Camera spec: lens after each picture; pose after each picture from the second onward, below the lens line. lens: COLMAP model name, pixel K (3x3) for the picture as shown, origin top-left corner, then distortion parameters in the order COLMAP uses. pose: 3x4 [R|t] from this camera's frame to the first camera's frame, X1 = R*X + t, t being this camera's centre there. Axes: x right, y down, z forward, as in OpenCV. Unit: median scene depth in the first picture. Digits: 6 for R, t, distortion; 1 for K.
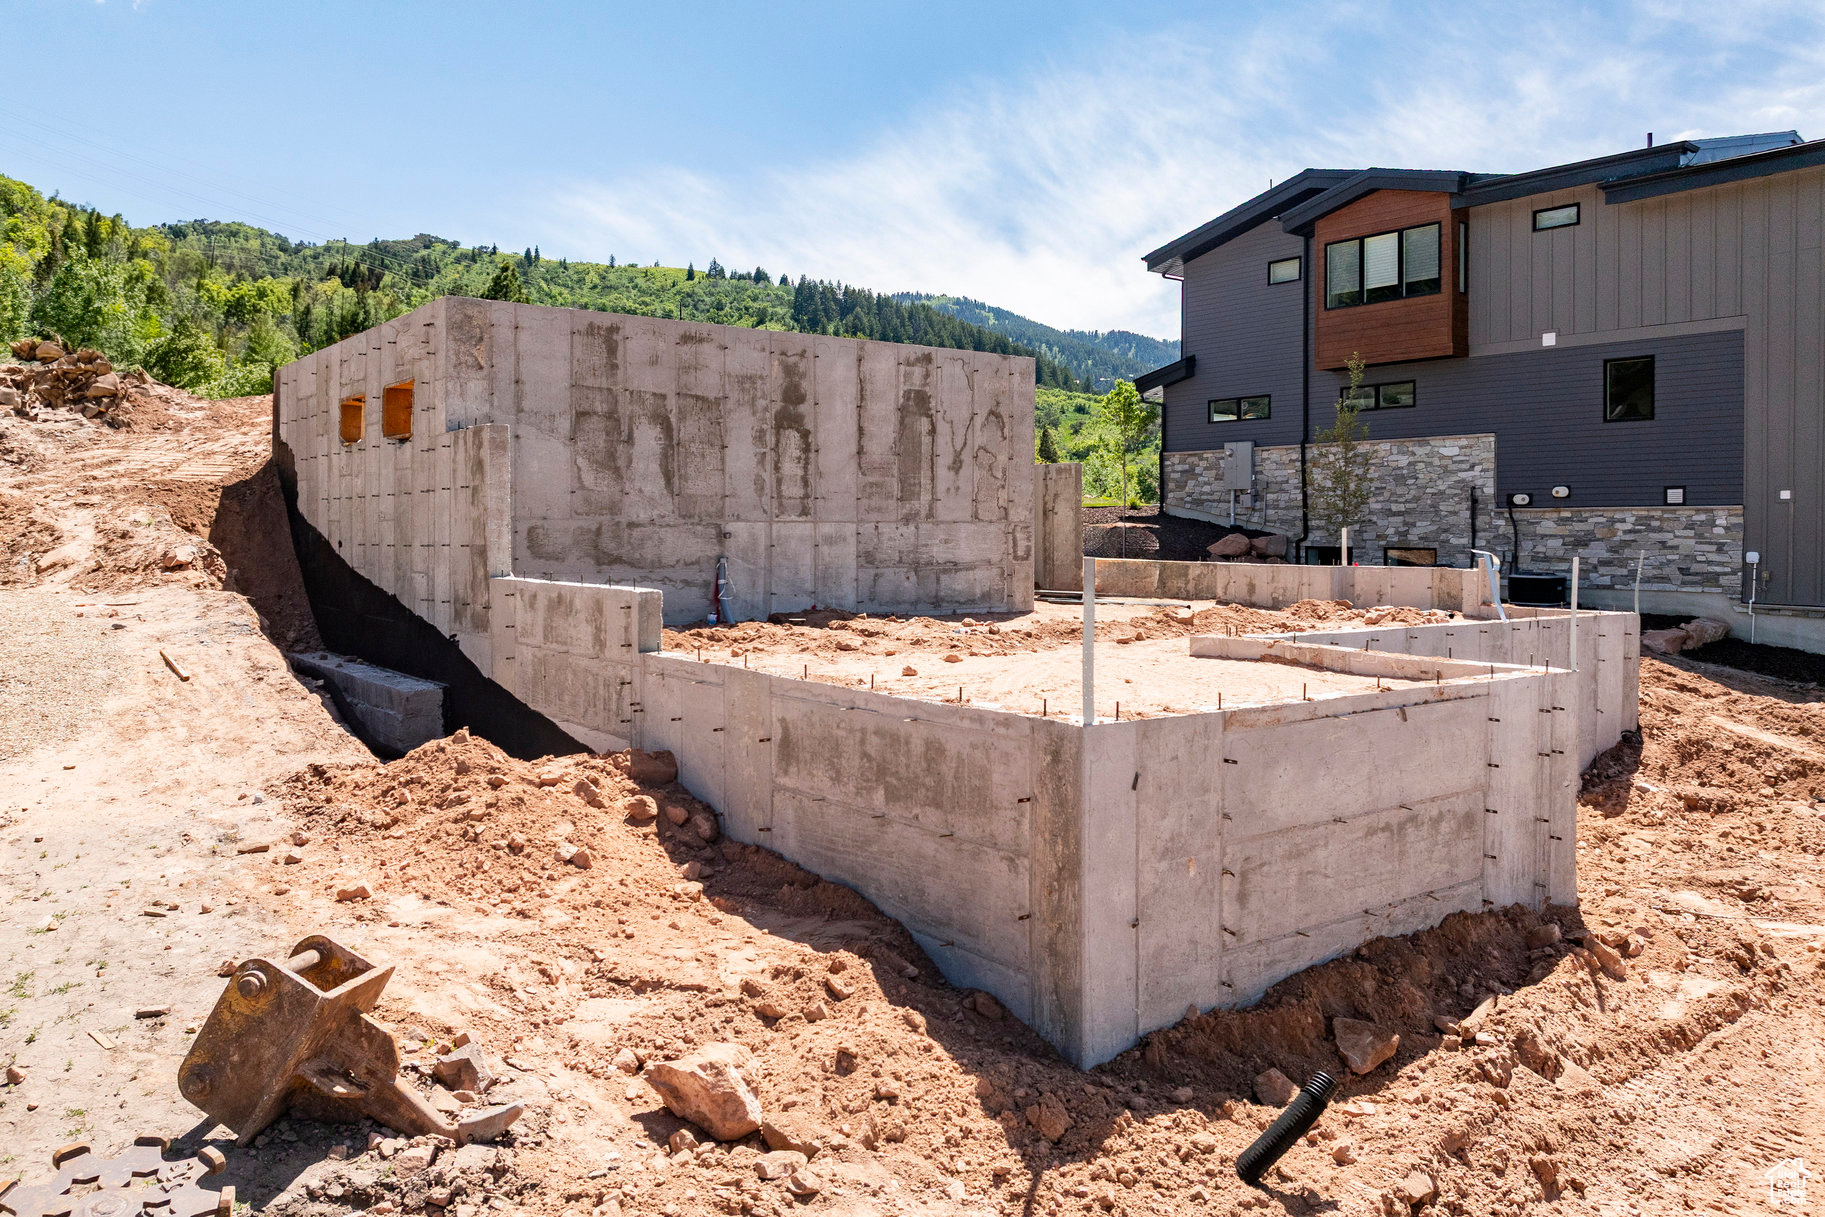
lens RADIAL K [[1348.5, 0, 931.7], [0, 1348.5, 566.9], [0, 0, 1]] dist [-0.038792, 0.004234]
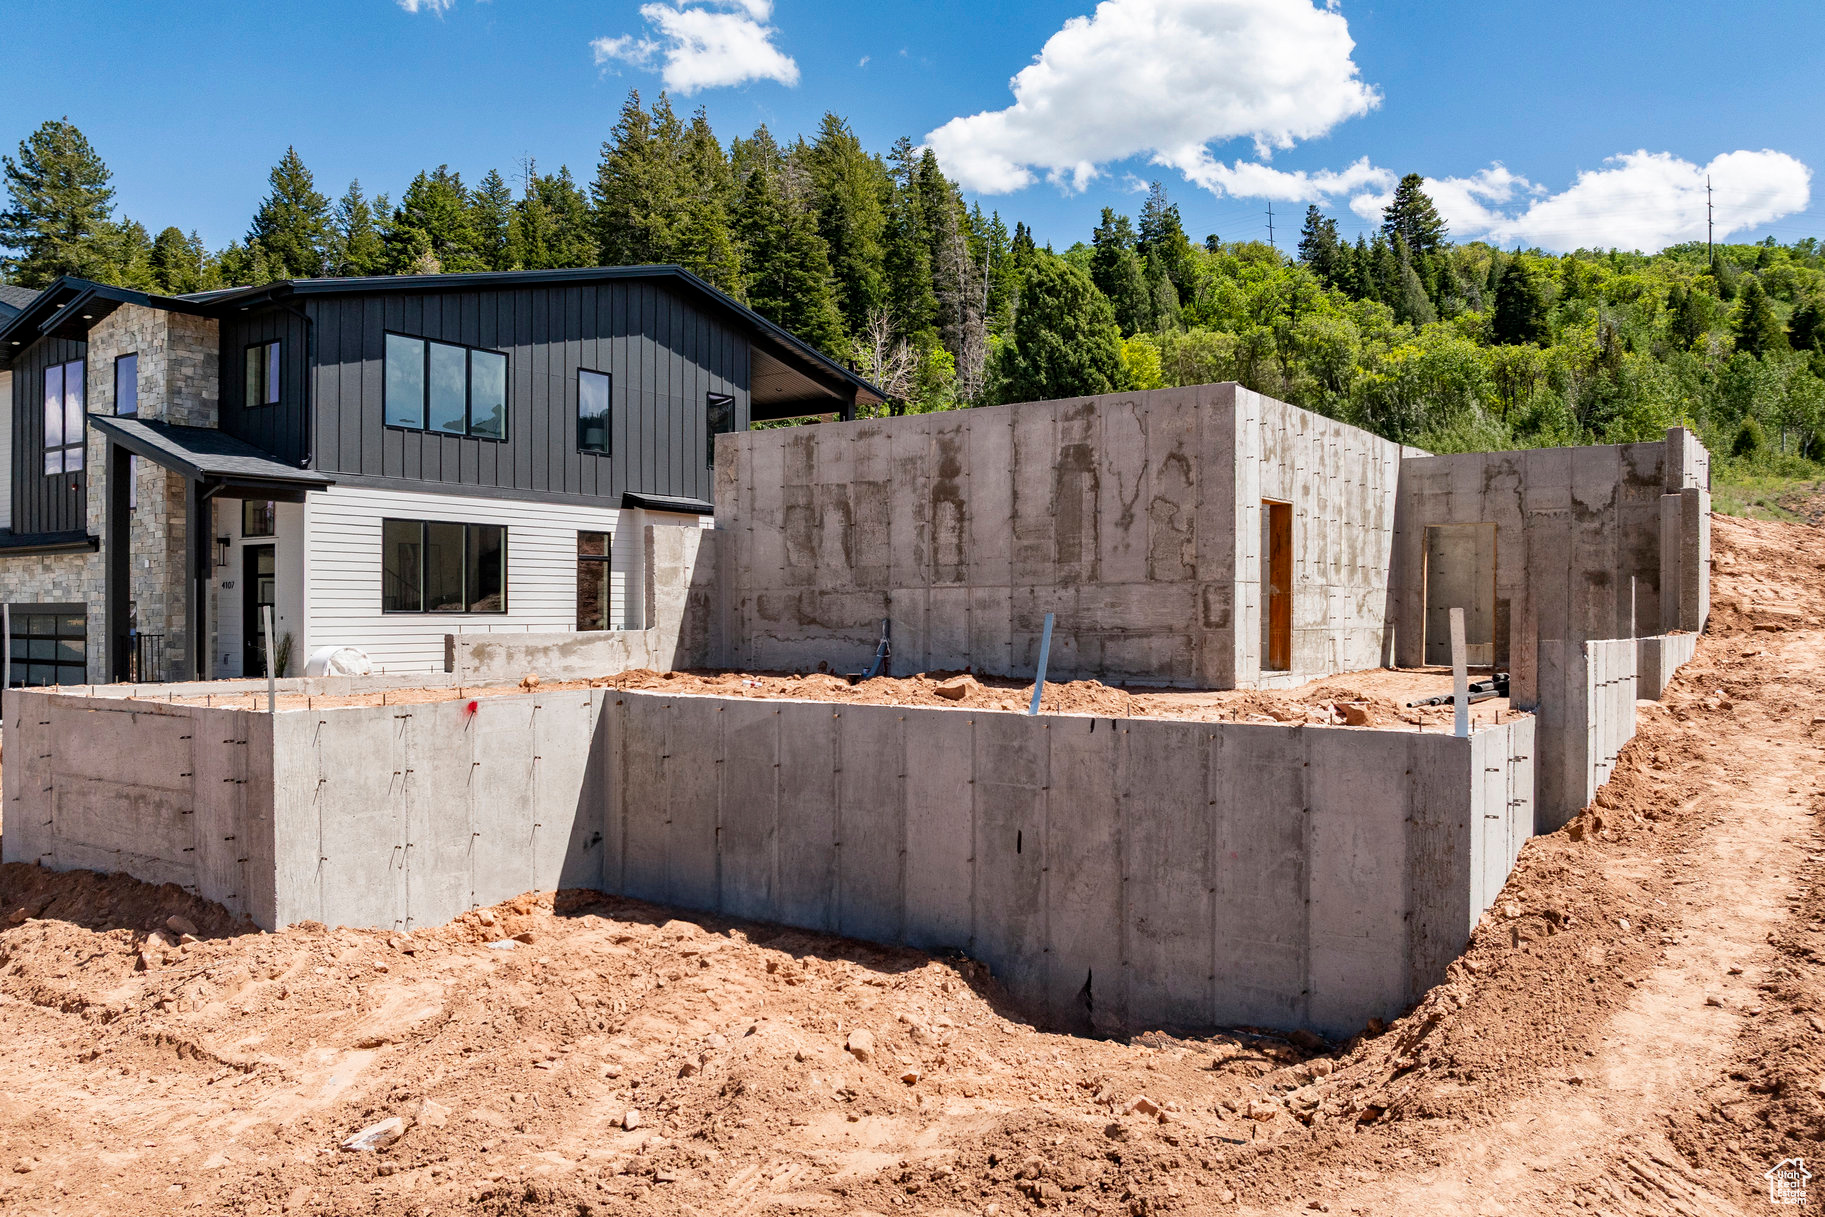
lens RADIAL K [[1372.0, 0, 916.9], [0, 1372.0, 621.9], [0, 0, 1]] dist [-0.031067, -0.003501]
pose [[0.304782, 0.001892, -0.952420, 0.867617], [-0.021381, 0.999760, -0.004856, -0.000124], [0.952182, 0.021843, 0.304750, 0.602118]]
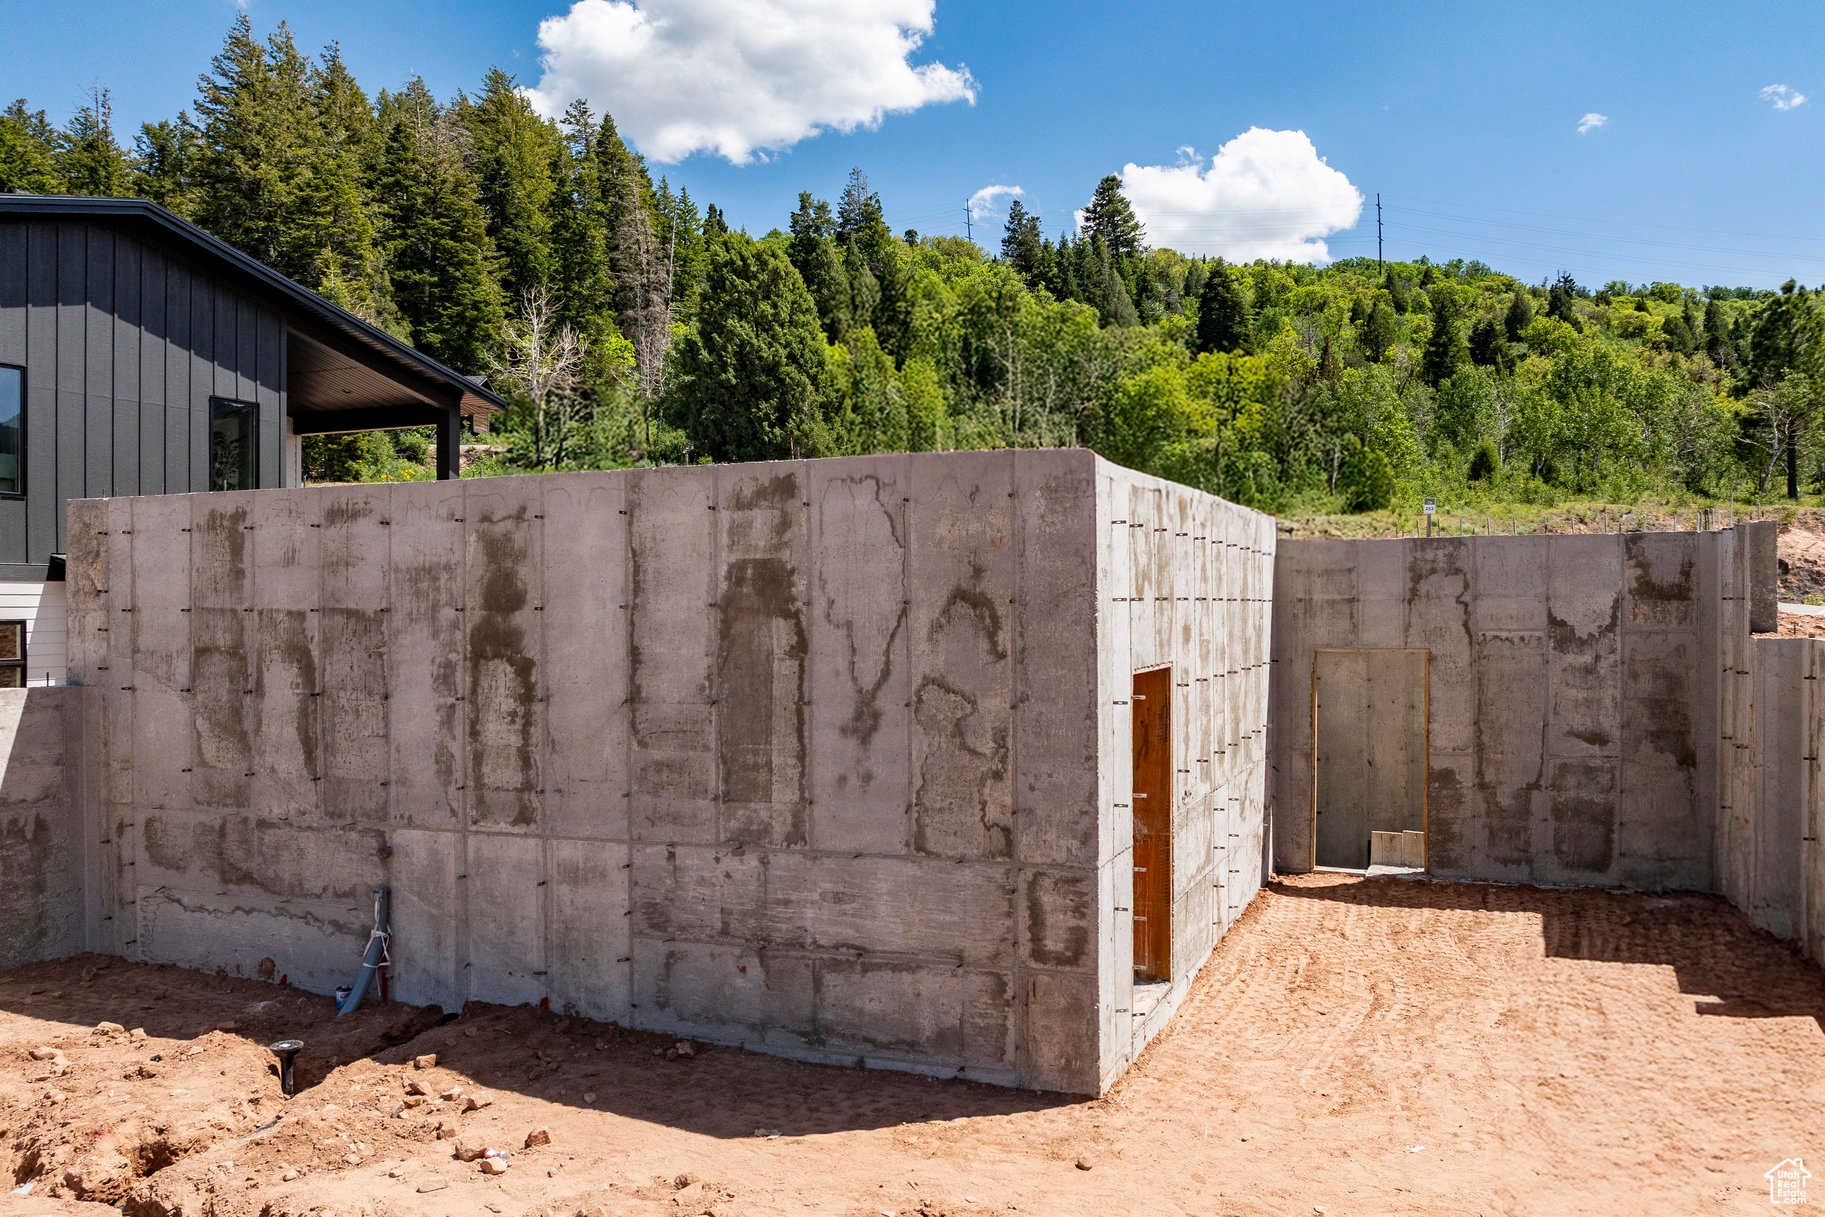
lens RADIAL K [[1386.1, 0, 928.9], [0, 1386.1, 606.4], [0, 0, 1]] dist [-0.017618, -0.045035]
pose [[0.510164, -0.007301, -0.860046, 0.419783], [-0.010898, 0.999829, -0.014952, -0.108846], [0.860008, 0.017001, 0.509997, 0.808706]]
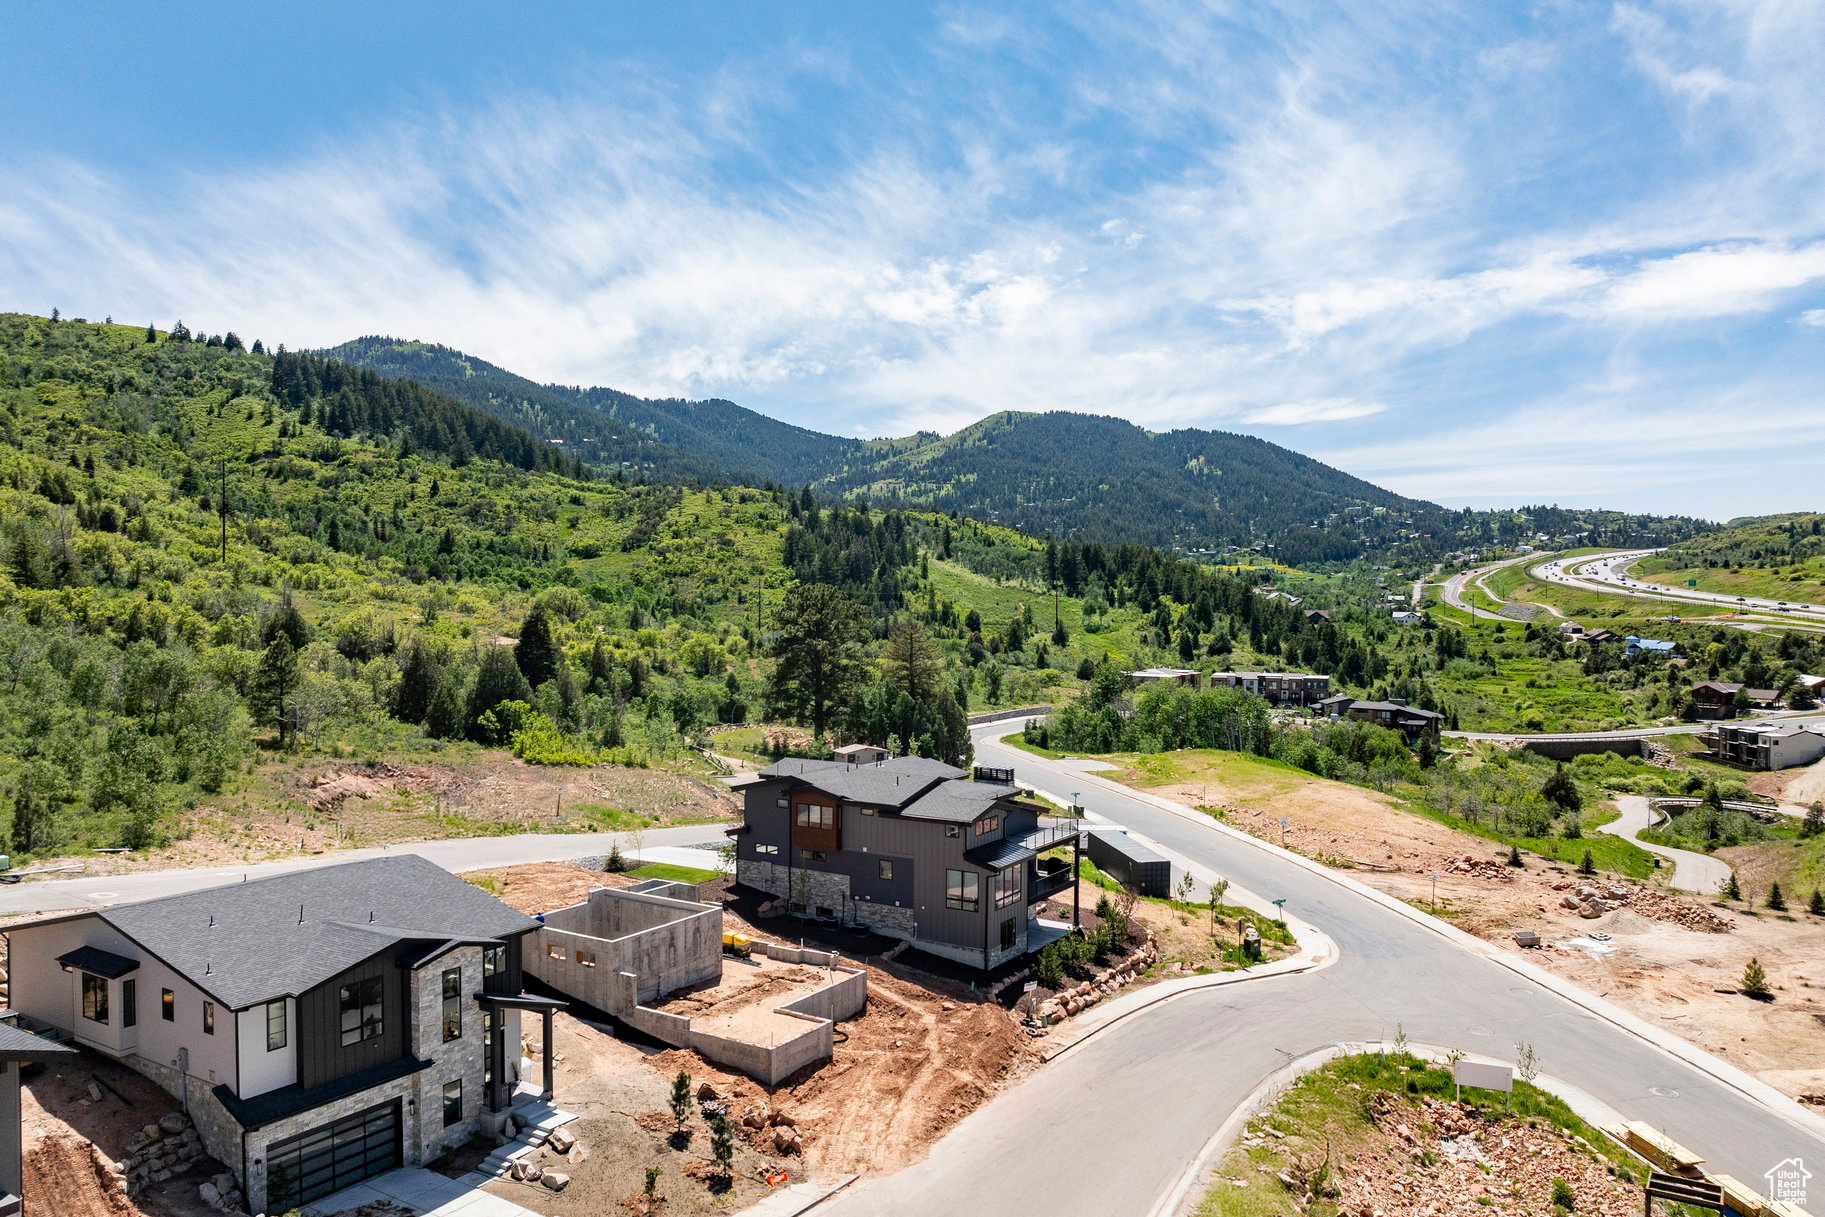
lens RADIAL K [[1334.1, 0, 920.3], [0, 1334.1, 614.0], [0, 0, 1]] dist [-0.040733, 0.006755]
pose [[0.930206, -0.004119, 0.367015, -0.828591], [0.004039, 0.999991, 0.000986, -1.049881], [-0.367016, 0.000565, 0.930214, -2.869821]]
